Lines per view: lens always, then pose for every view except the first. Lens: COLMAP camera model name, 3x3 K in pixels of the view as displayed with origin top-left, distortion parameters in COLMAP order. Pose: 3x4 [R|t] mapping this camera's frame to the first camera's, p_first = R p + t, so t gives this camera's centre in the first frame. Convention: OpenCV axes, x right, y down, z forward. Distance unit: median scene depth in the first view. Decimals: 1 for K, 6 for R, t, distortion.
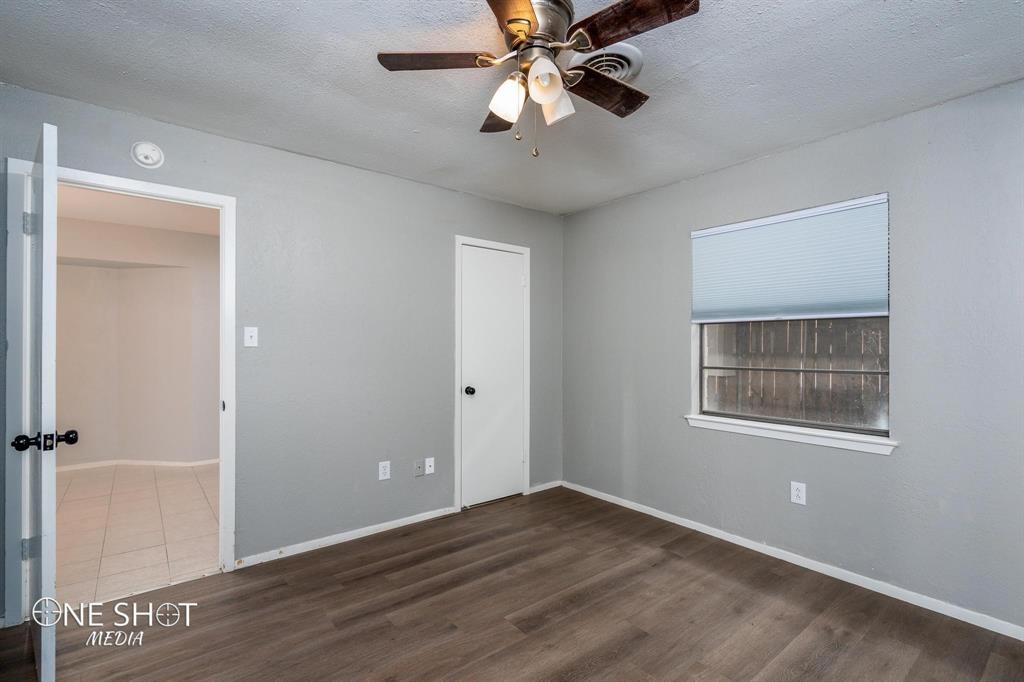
lens RADIAL K [[466.9, 0, 503.2], [0, 466.9, 348.4], [0, 0, 1]] dist [-0.000340, 0.000402]
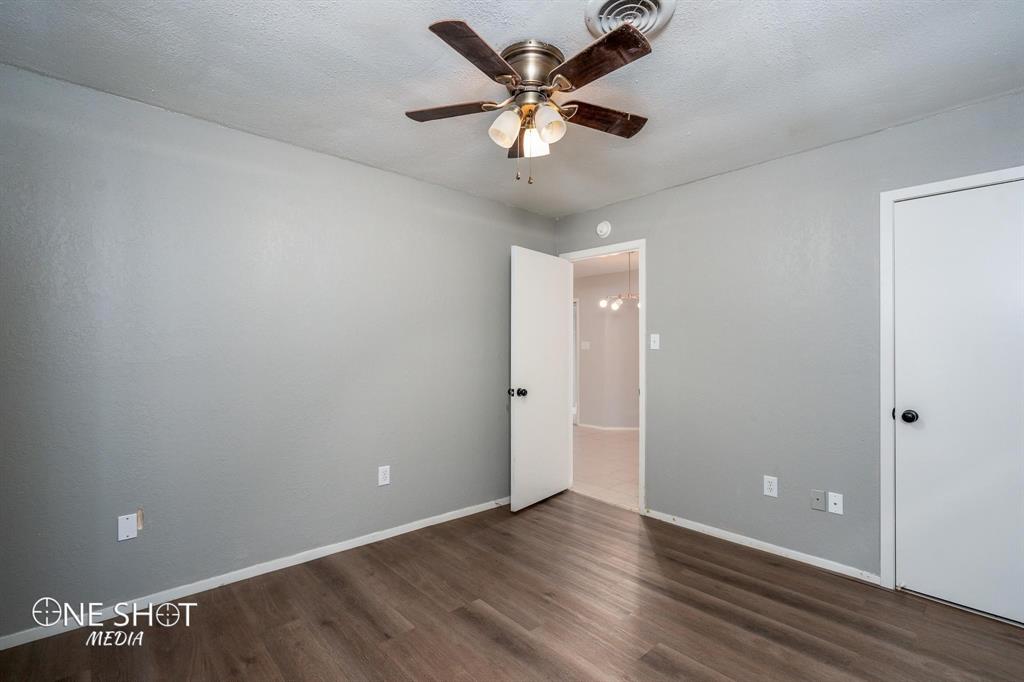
lens RADIAL K [[466.9, 0, 513.3], [0, 466.9, 343.6], [0, 0, 1]] dist [-0.000340, 0.000402]
pose [[0.075573, -0.008018, -0.997108, 1.515238], [-0.004905, 0.999953, -0.008413, -0.014308], [0.997128, 0.005527, 0.075530, 1.058410]]
